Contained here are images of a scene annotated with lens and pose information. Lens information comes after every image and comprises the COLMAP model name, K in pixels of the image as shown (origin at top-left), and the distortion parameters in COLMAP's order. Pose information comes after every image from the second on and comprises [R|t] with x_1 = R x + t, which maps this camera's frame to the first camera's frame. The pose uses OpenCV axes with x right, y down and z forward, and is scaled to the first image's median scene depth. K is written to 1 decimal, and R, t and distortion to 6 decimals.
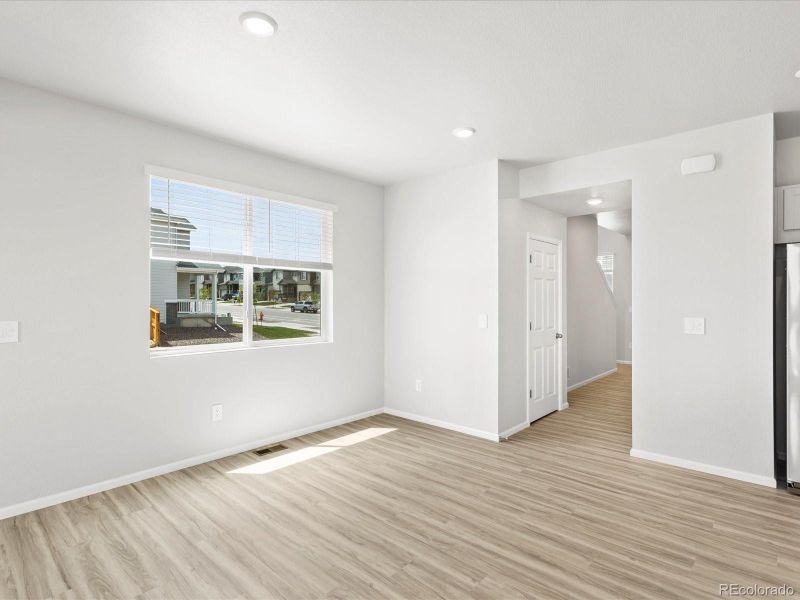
lens RADIAL K [[426.2, 0, 397.3], [0, 426.2, 296.2], [0, 0, 1]] dist [0.002158, 0.001882]
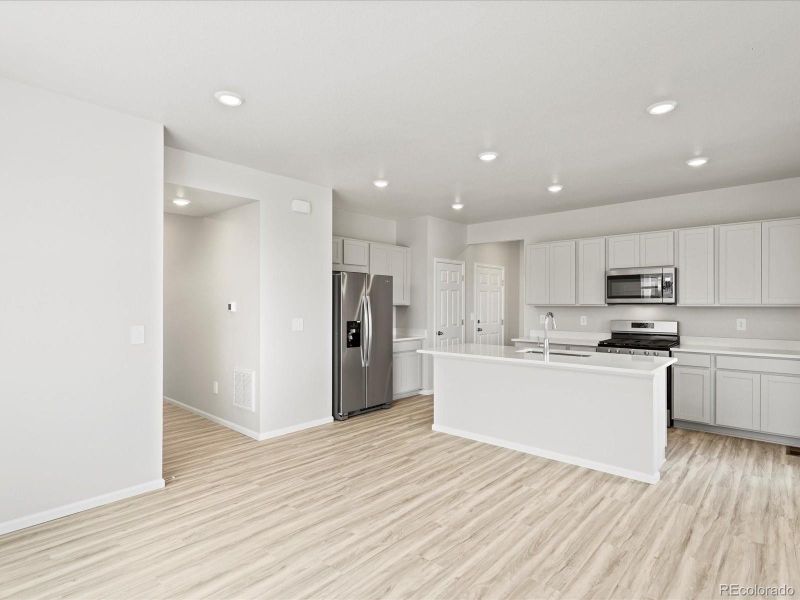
lens RADIAL K [[426.2, 0, 400.0], [0, 426.2, 304.4], [0, 0, 1]] dist [0.002158, 0.001882]
pose [[-0.006445, -0.000032, 0.999979, -0.699588], [-0.008545, 0.999963, -0.000023, 0.002396], [-0.999943, -0.008545, -0.006445, 0.726371]]
